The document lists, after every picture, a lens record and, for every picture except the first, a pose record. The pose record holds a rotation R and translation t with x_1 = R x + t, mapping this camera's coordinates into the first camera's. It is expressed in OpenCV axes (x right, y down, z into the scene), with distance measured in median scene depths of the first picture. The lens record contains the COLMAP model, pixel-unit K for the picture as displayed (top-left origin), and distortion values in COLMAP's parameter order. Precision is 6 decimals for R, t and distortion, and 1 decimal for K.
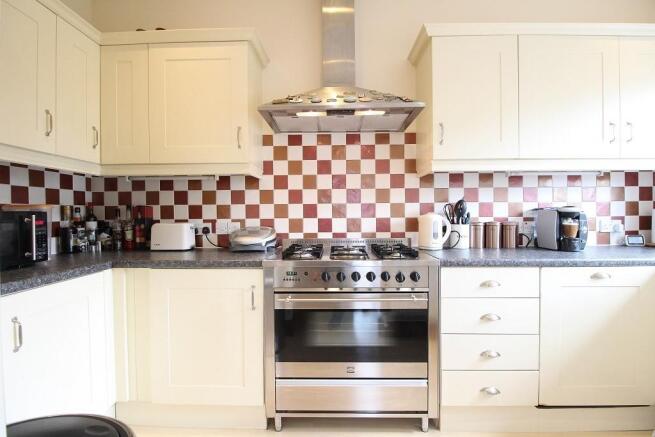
lens RADIAL K [[304.1, 0, 328.5], [0, 304.1, 218.2], [0, 0, 1]] dist [-0.011546, -0.004510]
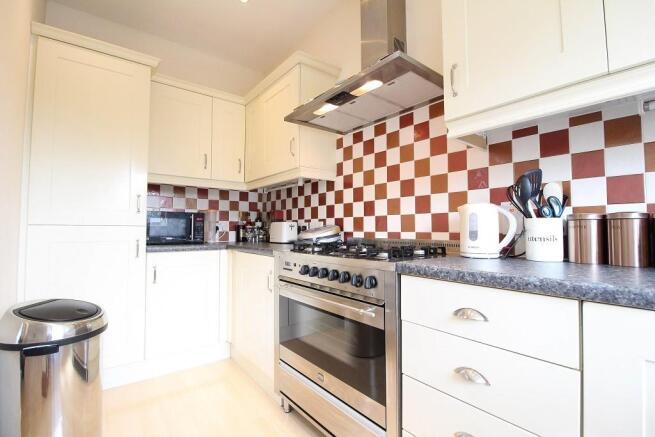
lens RADIAL K [[304.1, 0, 328.4], [0, 304.1, 217.5], [0, 0, 1]] dist [-0.011546, -0.004510]
pose [[0.635717, -0.023419, -0.771567, 0.589088], [-0.018006, 0.998818, -0.045153, 0.048899], [0.771712, 0.042597, 0.634544, 0.314399]]
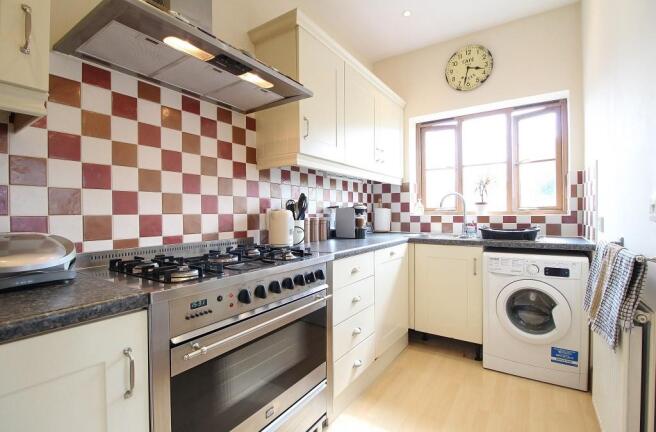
lens RADIAL K [[304.6, 0, 330.0], [0, 304.6, 217.6], [0, 0, 1]] dist [-0.011546, -0.004510]
pose [[0.531506, -0.008666, 0.847010, -0.357454], [0.018814, 0.999822, -0.001576, 0.014114], [-0.846845, 0.016774, 0.531575, 0.343952]]
